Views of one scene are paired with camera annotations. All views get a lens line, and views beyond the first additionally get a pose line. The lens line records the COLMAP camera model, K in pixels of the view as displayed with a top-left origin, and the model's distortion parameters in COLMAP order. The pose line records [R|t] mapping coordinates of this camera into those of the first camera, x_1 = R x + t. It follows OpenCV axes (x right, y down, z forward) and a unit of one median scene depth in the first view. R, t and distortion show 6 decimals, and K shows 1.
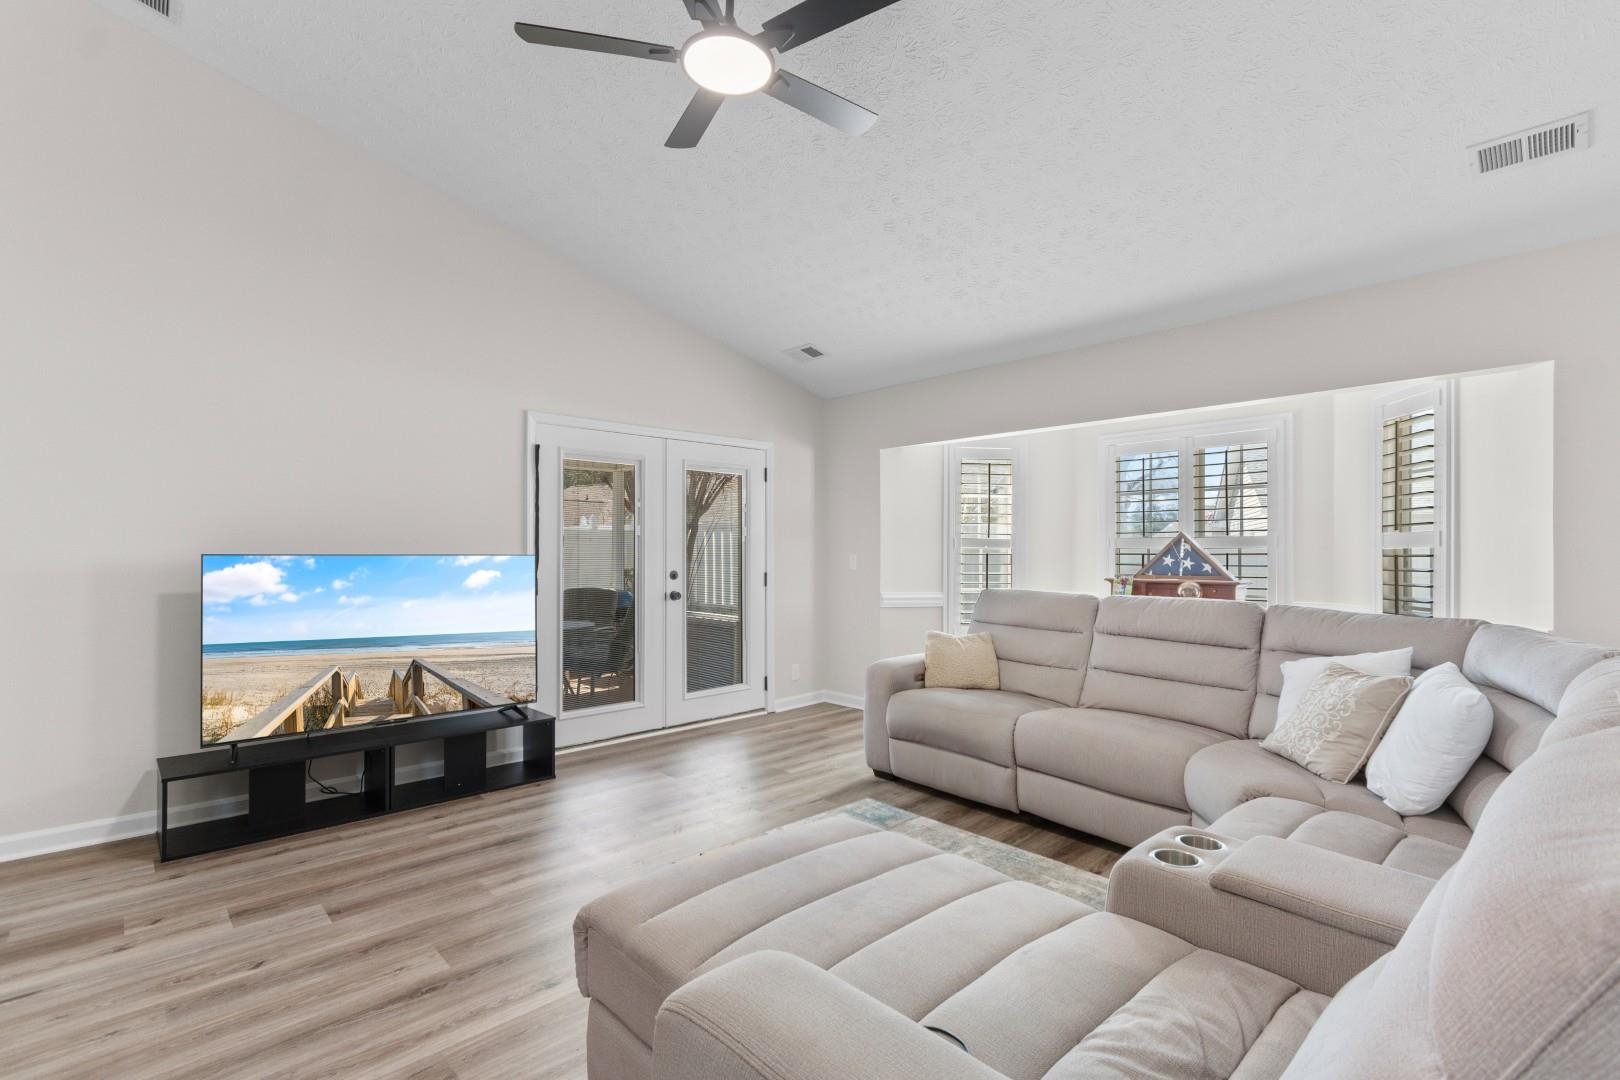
lens RADIAL K [[738.2, 0, 813.9], [0, 738.2, 550.1], [0, 0, 1]] dist [0.009144, -0.000216]
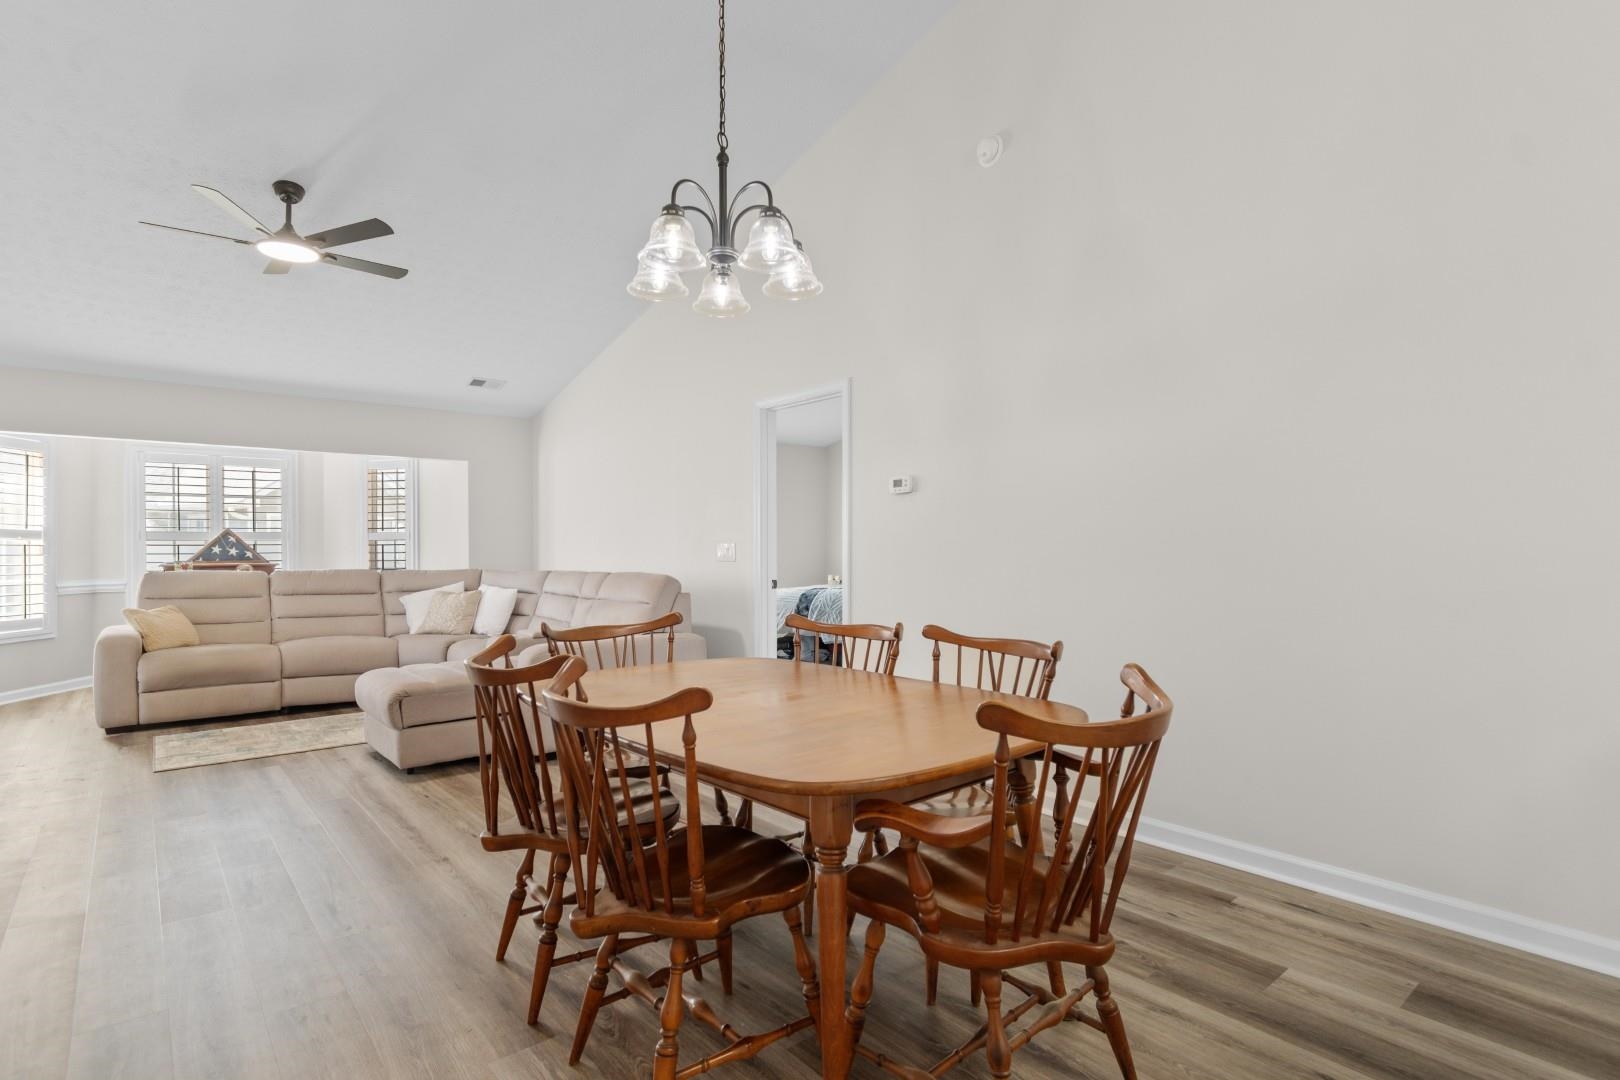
lens RADIAL K [[799.1, 0, 810.2], [0, 799.1, 549.5], [0, 0, 1]] dist [0.001449, -0.001126]
pose [[0.058196, -0.005587, 0.998290, -1.216257], [0.002215, 0.999983, 0.005467, 0.012158], [-0.998303, 0.001893, 0.058207, -0.191858]]
